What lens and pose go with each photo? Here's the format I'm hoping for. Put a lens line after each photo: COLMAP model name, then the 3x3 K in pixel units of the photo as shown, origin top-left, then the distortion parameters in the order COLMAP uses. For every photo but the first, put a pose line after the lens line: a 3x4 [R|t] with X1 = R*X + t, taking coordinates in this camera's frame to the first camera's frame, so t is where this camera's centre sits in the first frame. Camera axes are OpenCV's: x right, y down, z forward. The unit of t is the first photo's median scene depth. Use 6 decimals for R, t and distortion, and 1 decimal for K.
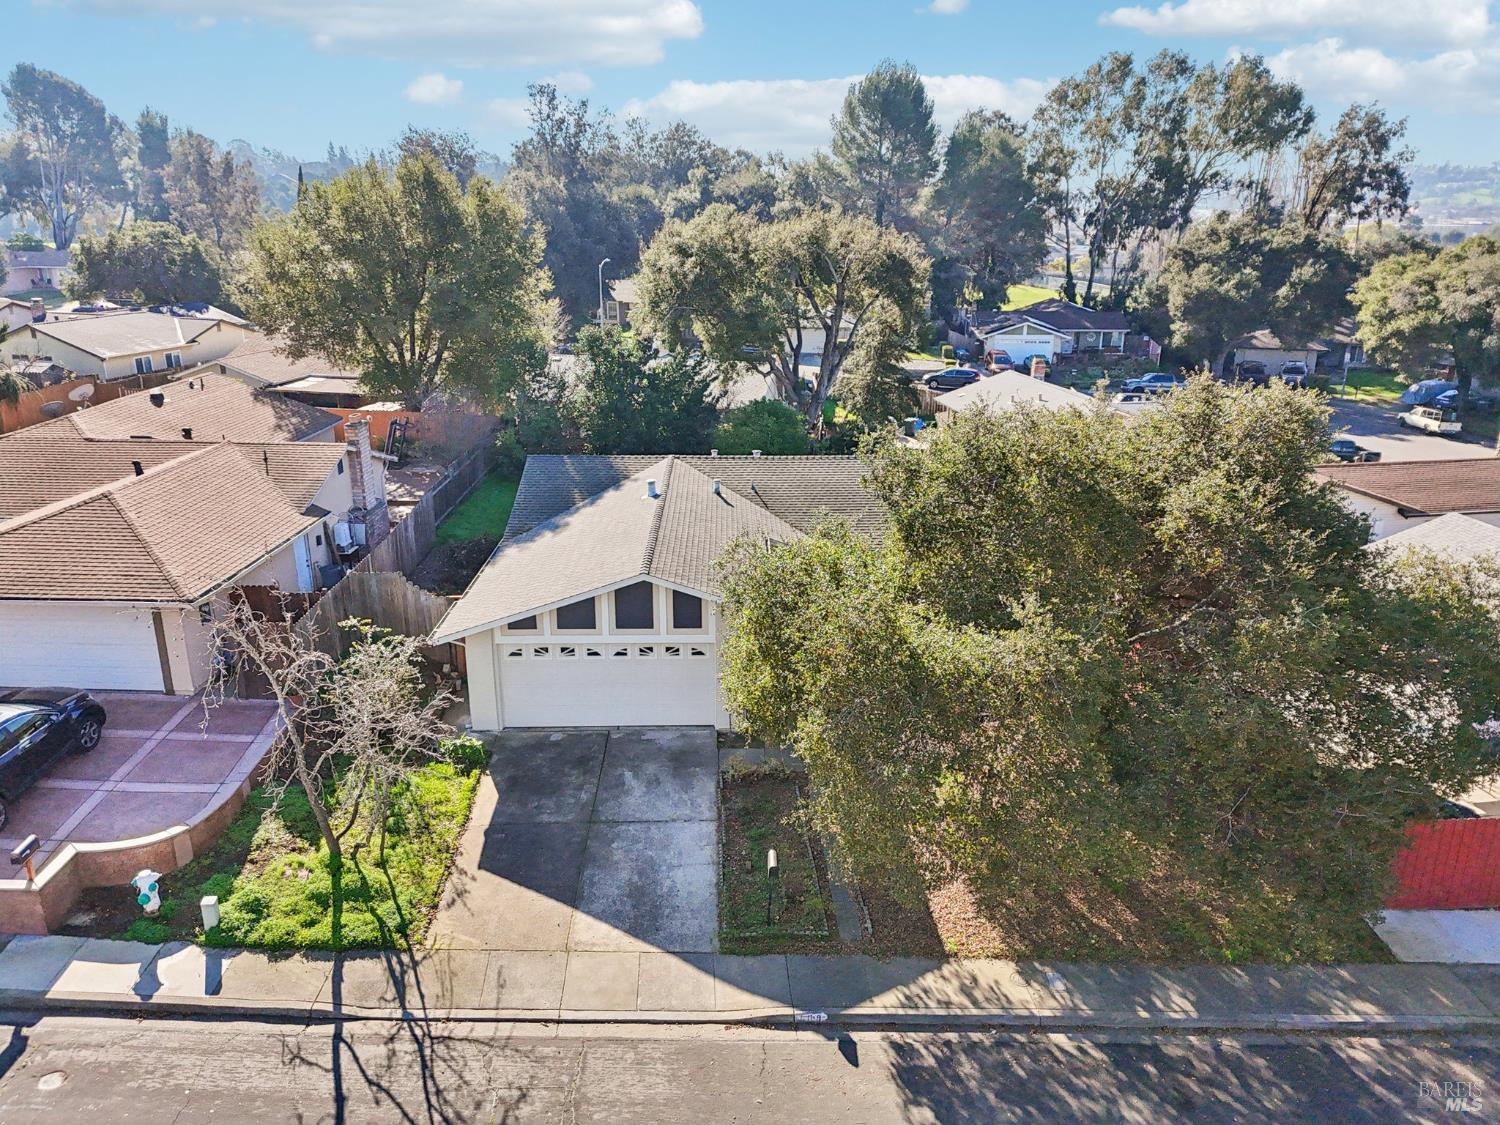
lens RADIAL K [[1103.7, 0, 750.0], [0, 1103.7, 562.5], [0, 0, 1]] dist [0.066140, -0.066716]
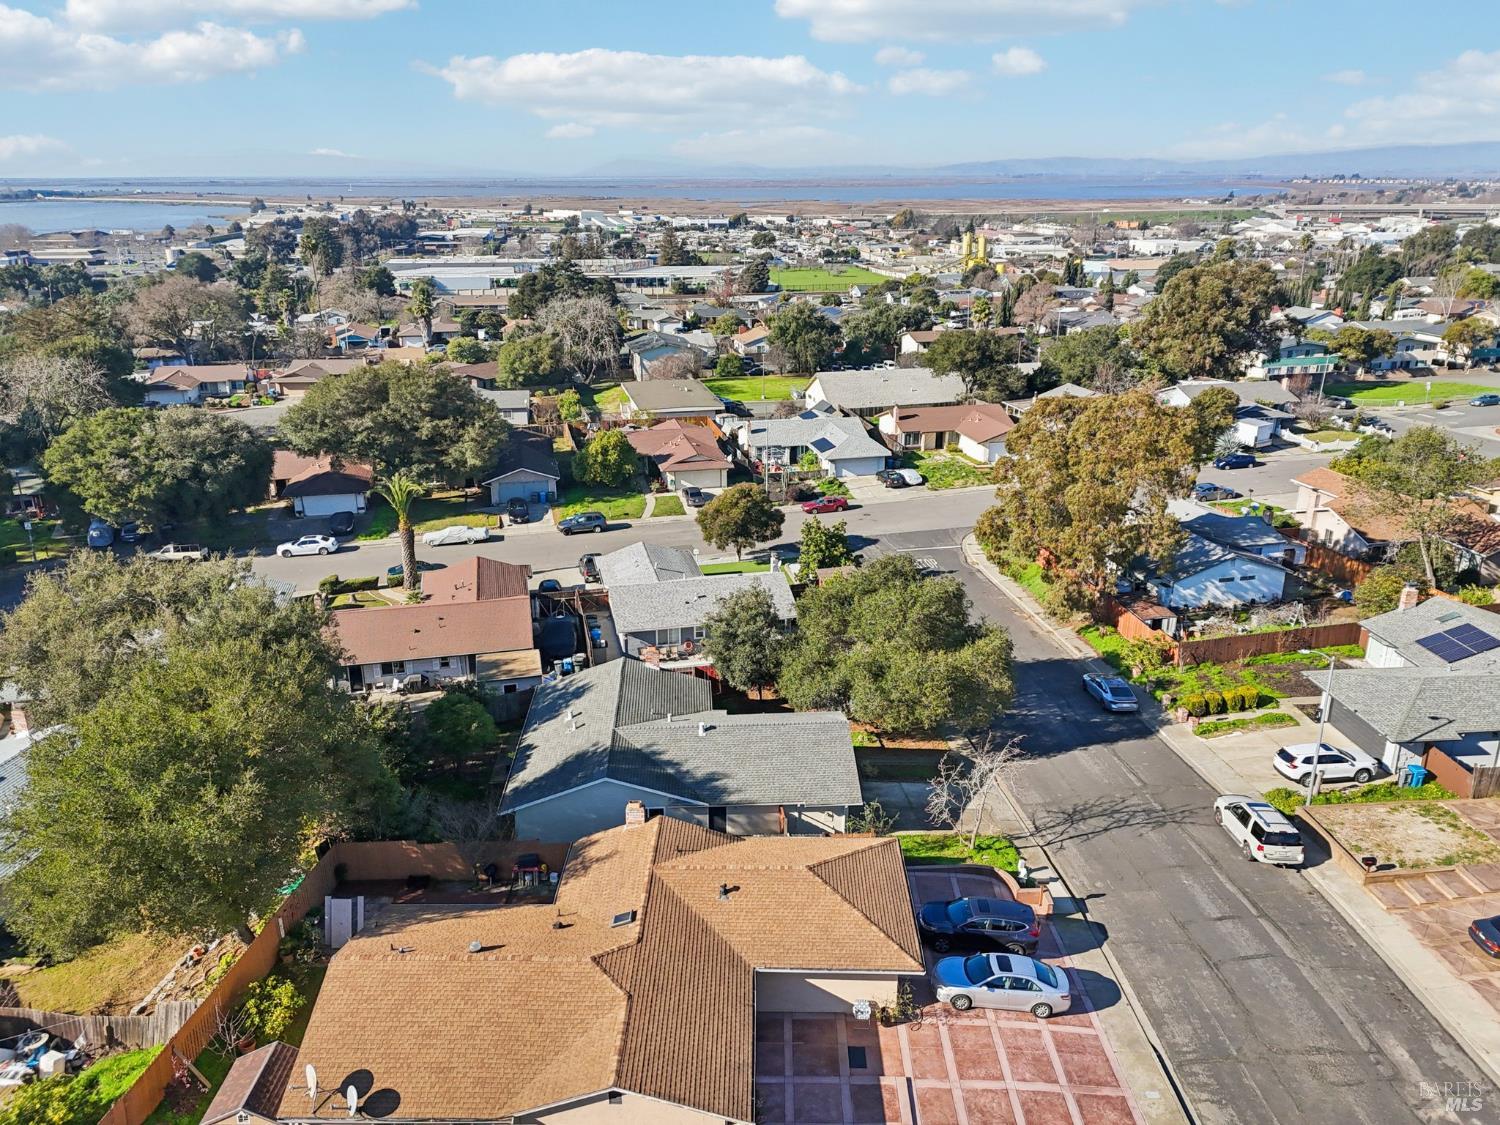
lens RADIAL K [[1098.1, 0, 757.7], [0, 1098.1, 564.8], [0, 0, 1]] dist [0.080227, -0.092314]
pose [[-0.041889, -0.335374, 0.941153, -1.986359], [0.319393, 0.888058, 0.330669, -1.022071], [-0.946696, 0.314449, 0.069916, 0.881397]]
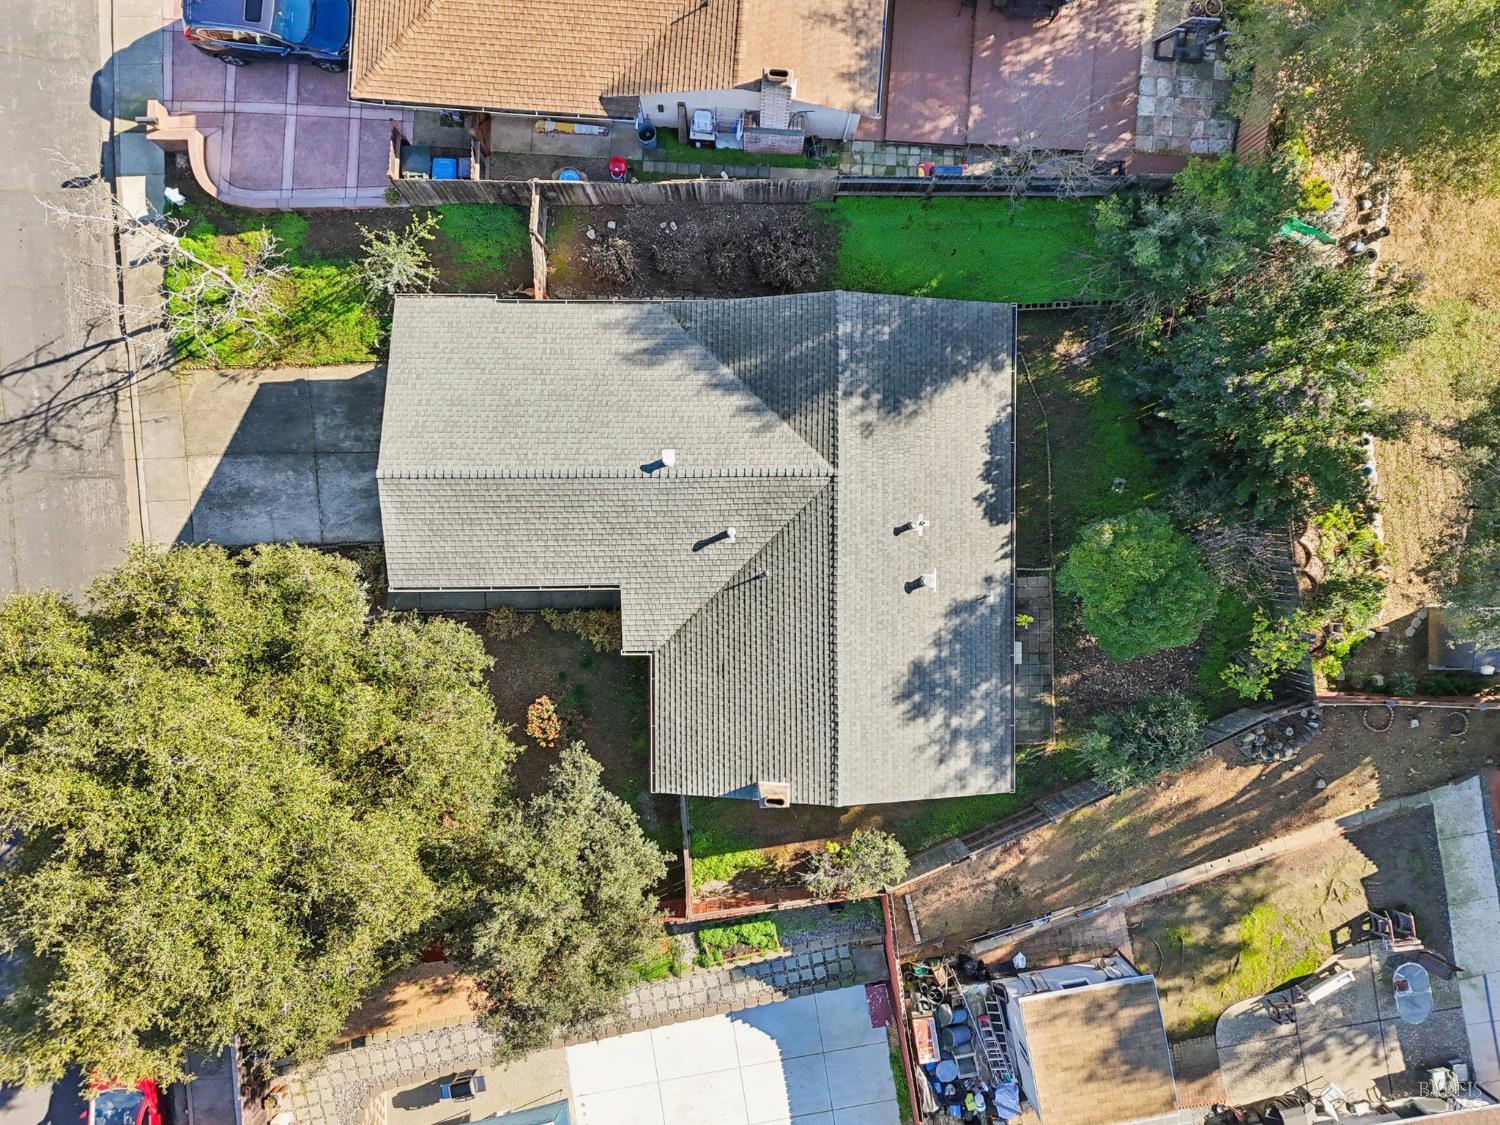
lens RADIAL K [[1103.7, 0, 750.0], [0, 1103.7, 562.5], [0, 0, 1]] dist [0.066140, -0.066716]
pose [[-0.010248, 0.999934, 0.005119, -0.014756], [-0.322284, -0.008150, 0.946608, -1.151054], [0.946587, 0.008051, 0.322347, 0.956248]]
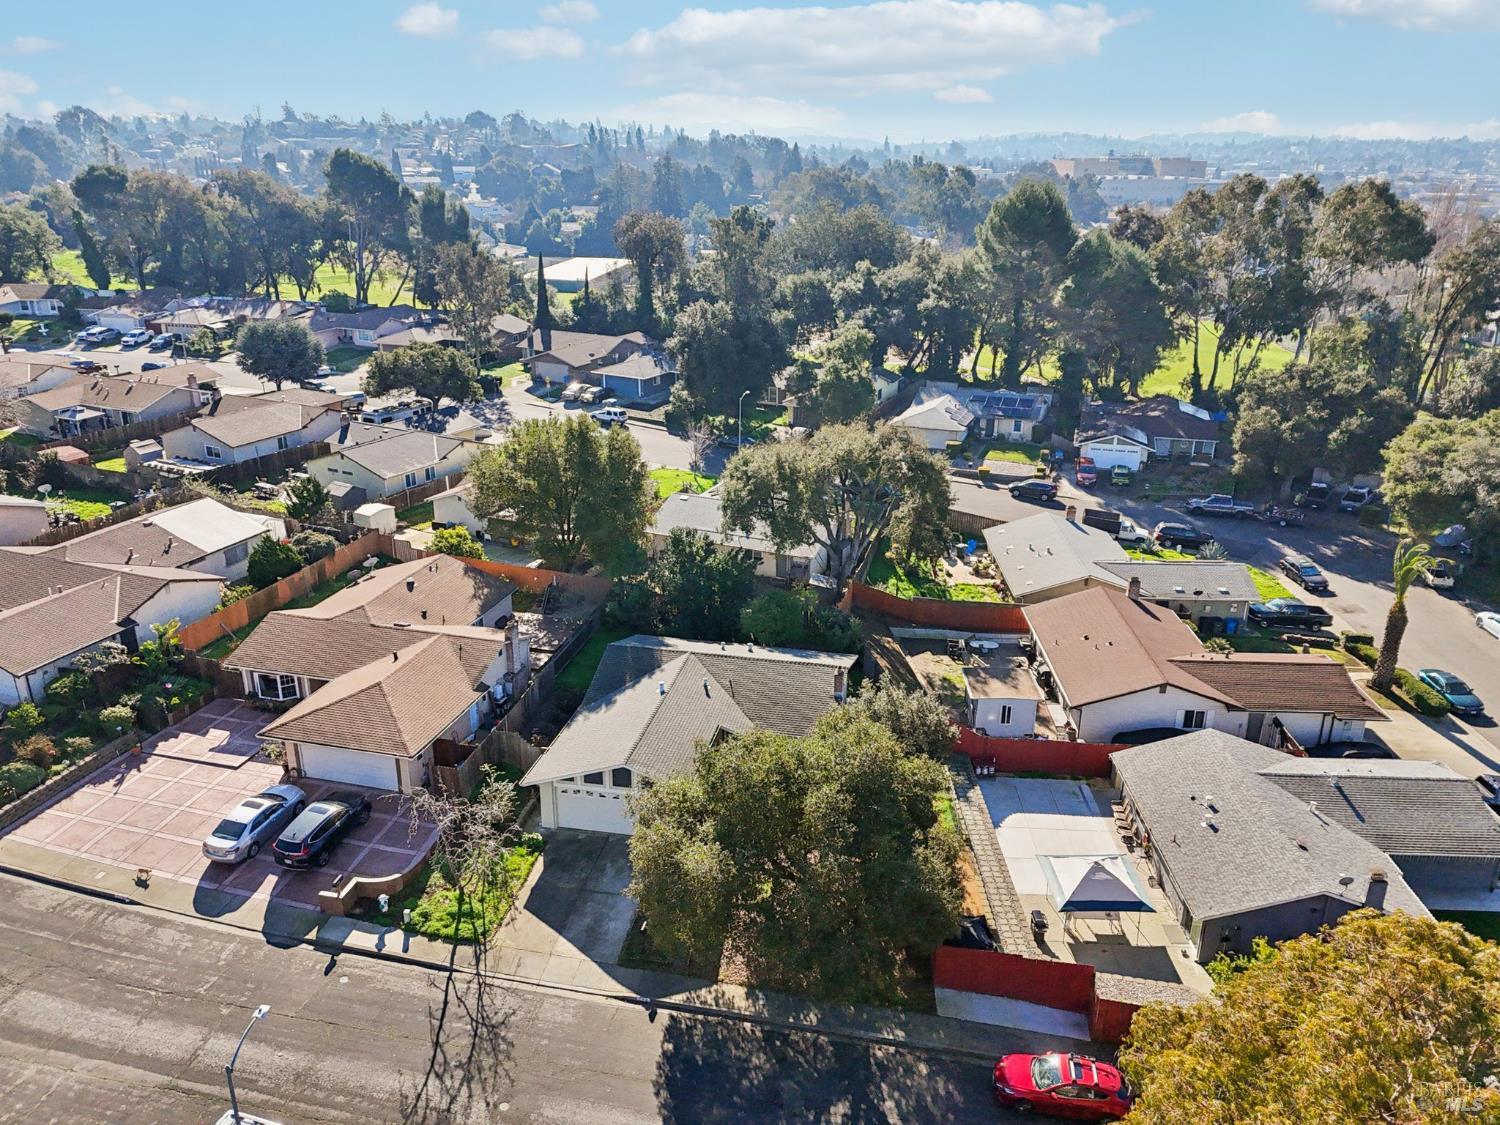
lens RADIAL K [[1110.0, 0, 756.1], [0, 1110.0, 560.3], [0, 0, 1]] dist [0.077431, -0.089546]
pose [[0.978101, 0.076506, -0.193562, 0.474243], [-0.069871, 0.996718, 0.040888, -0.433938], [0.196055, -0.026468, 0.980236, -0.858808]]
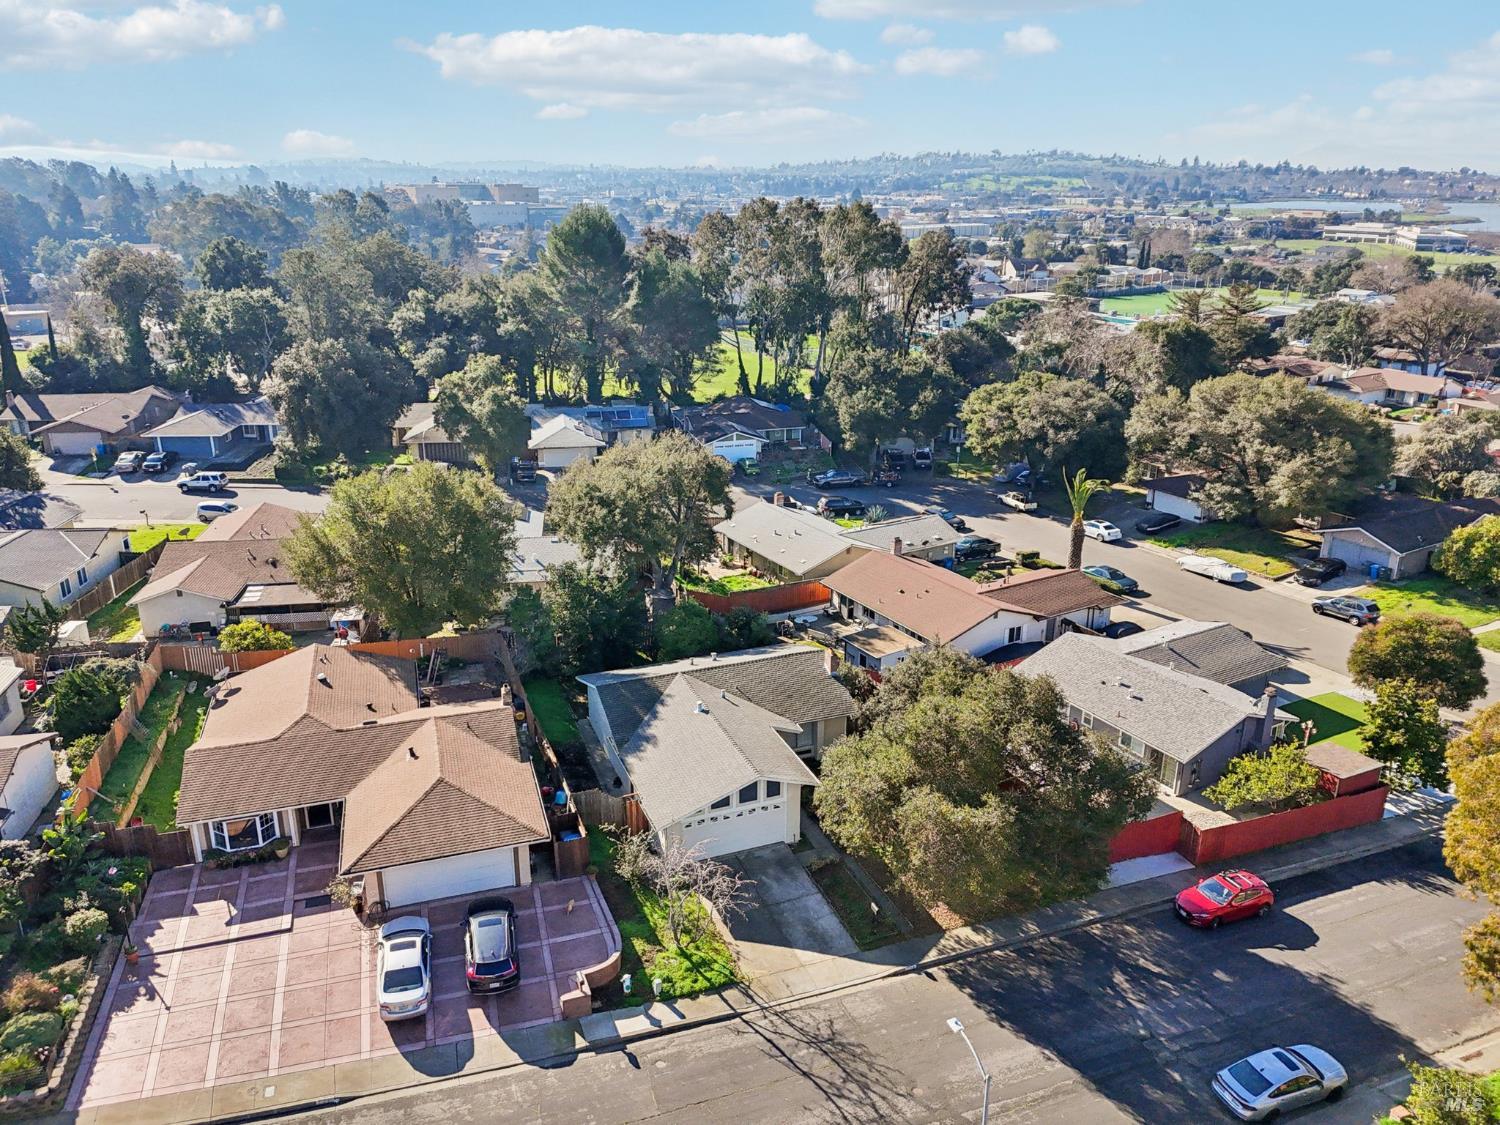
lens RADIAL K [[1098.1, 0, 757.7], [0, 1098.1, 564.8], [0, 0, 1]] dist [0.080227, -0.092314]
pose [[0.935117, -0.119405, 0.333613, -0.694358], [0.112951, 0.992845, 0.038752, -0.435609], [-0.335853, 0.001445, 0.941913, -0.856451]]
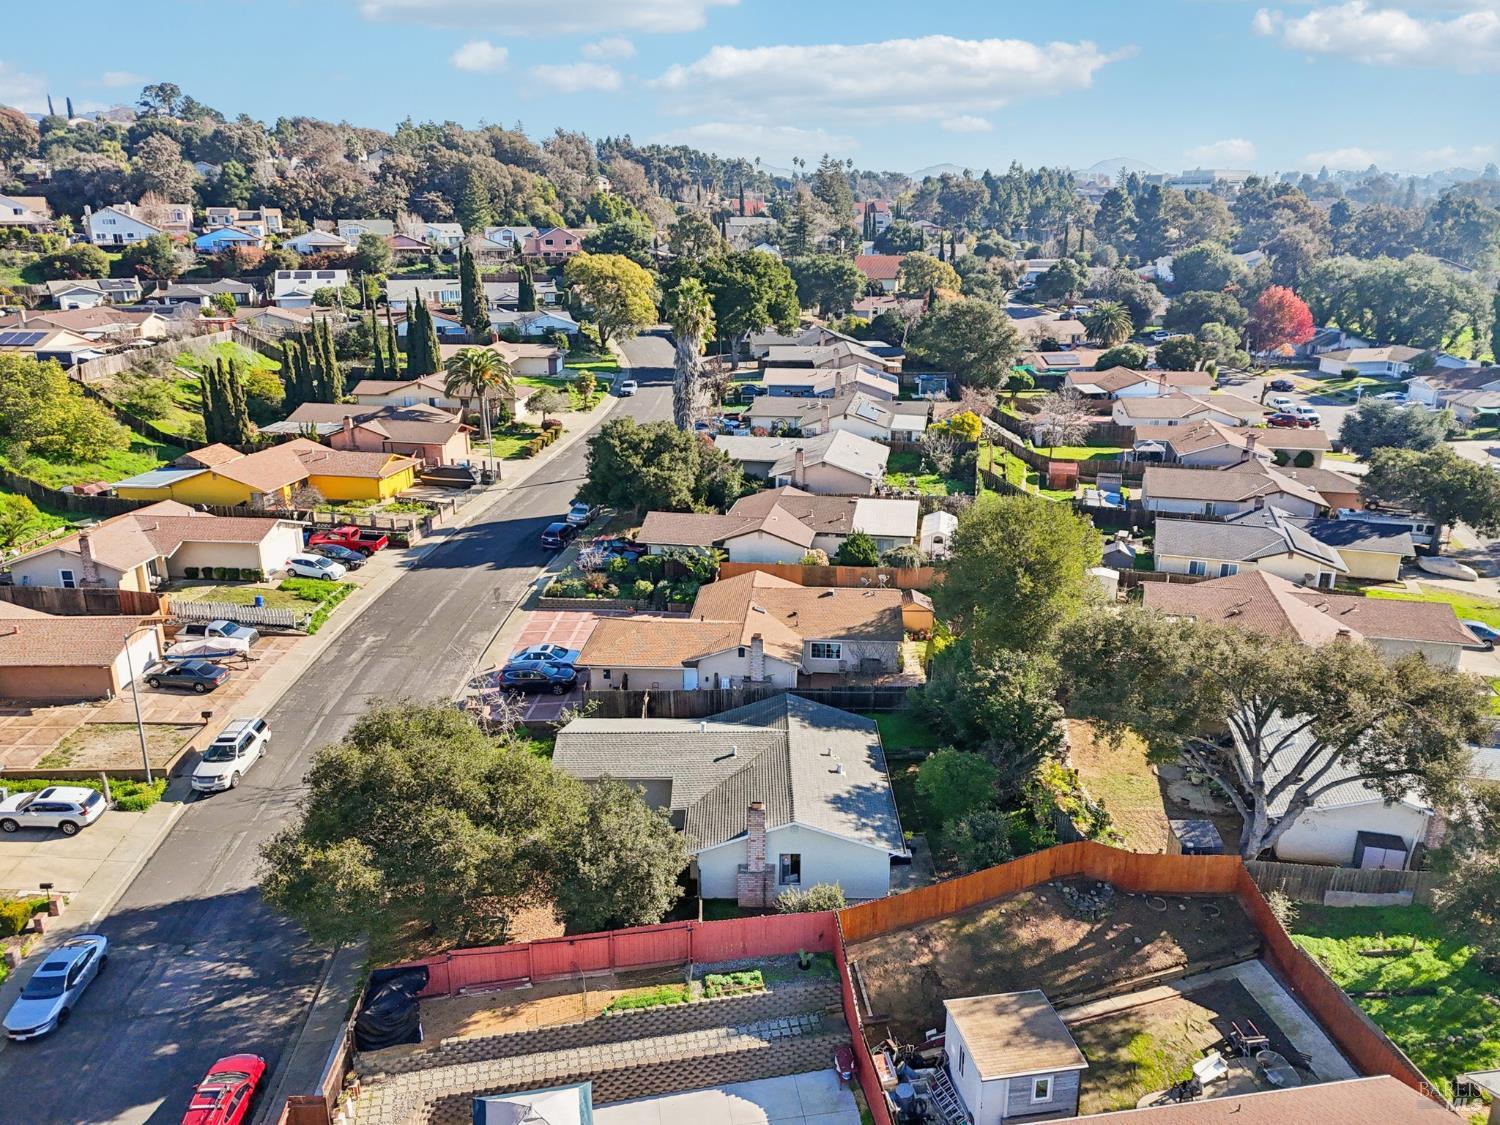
lens RADIAL K [[1103.7, 0, 750.0], [0, 1103.7, 562.5], [0, 0, 1]] dist [0.066140, -0.066716]
pose [[-0.018868, 0.293053, -0.955910, 1.888637], [-0.314635, 0.905765, 0.283891, -1.043182], [0.949025, 0.306119, 0.075115, 1.049413]]
